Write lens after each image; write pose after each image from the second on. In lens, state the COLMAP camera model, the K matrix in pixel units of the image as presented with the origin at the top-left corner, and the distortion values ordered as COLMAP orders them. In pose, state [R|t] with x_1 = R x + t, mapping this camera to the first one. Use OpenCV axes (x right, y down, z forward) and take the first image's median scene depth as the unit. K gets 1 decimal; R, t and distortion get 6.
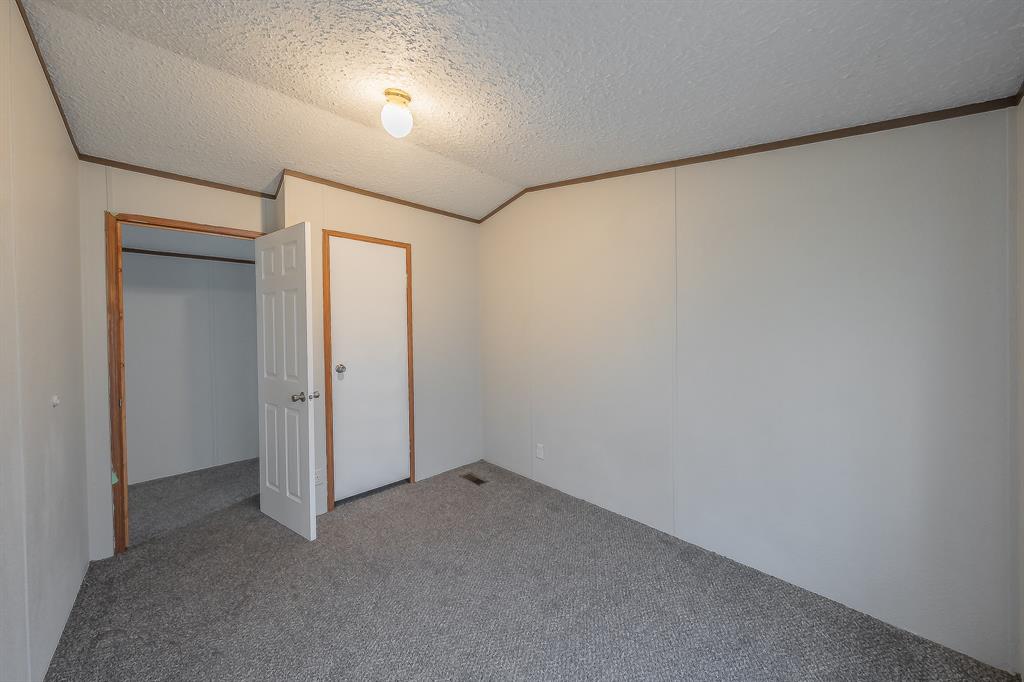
lens RADIAL K [[356.9, 0, 509.9], [0, 356.9, 336.7], [0, 0, 1]] dist [-0.000933, -0.000073]
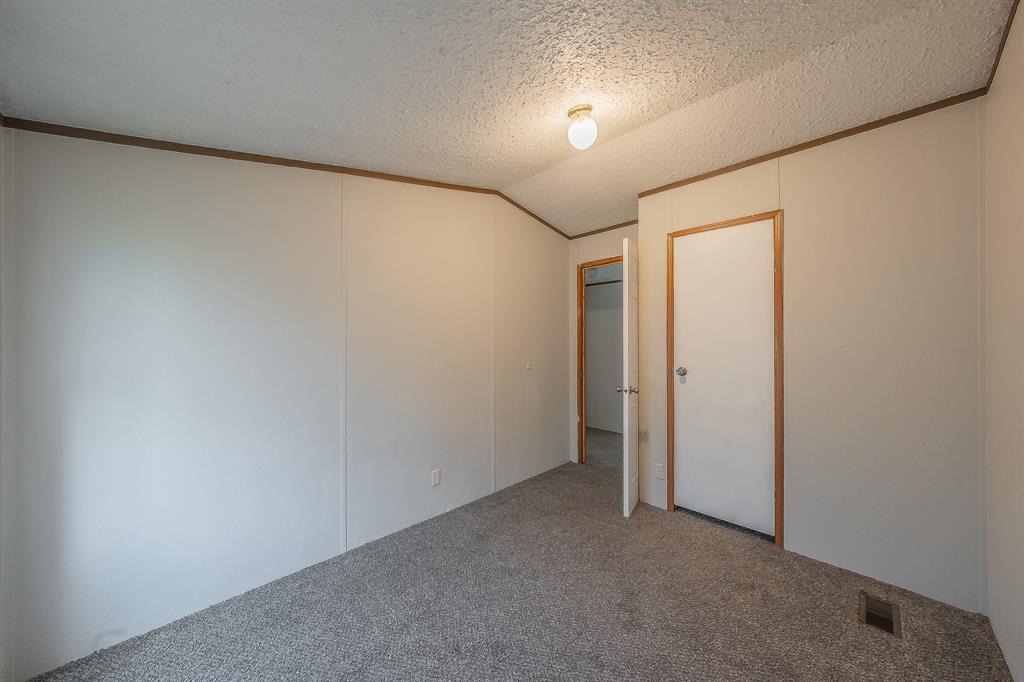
lens RADIAL K [[366.6, 0, 510.0], [0, 366.6, 338.2], [0, 0, 1]] dist [-0.003287, 0.000332]
pose [[-0.017307, 0.011173, -0.999788, 0.535144], [-0.011437, 0.999870, 0.011371, -0.007153], [0.999785, 0.011632, -0.017177, 0.559055]]
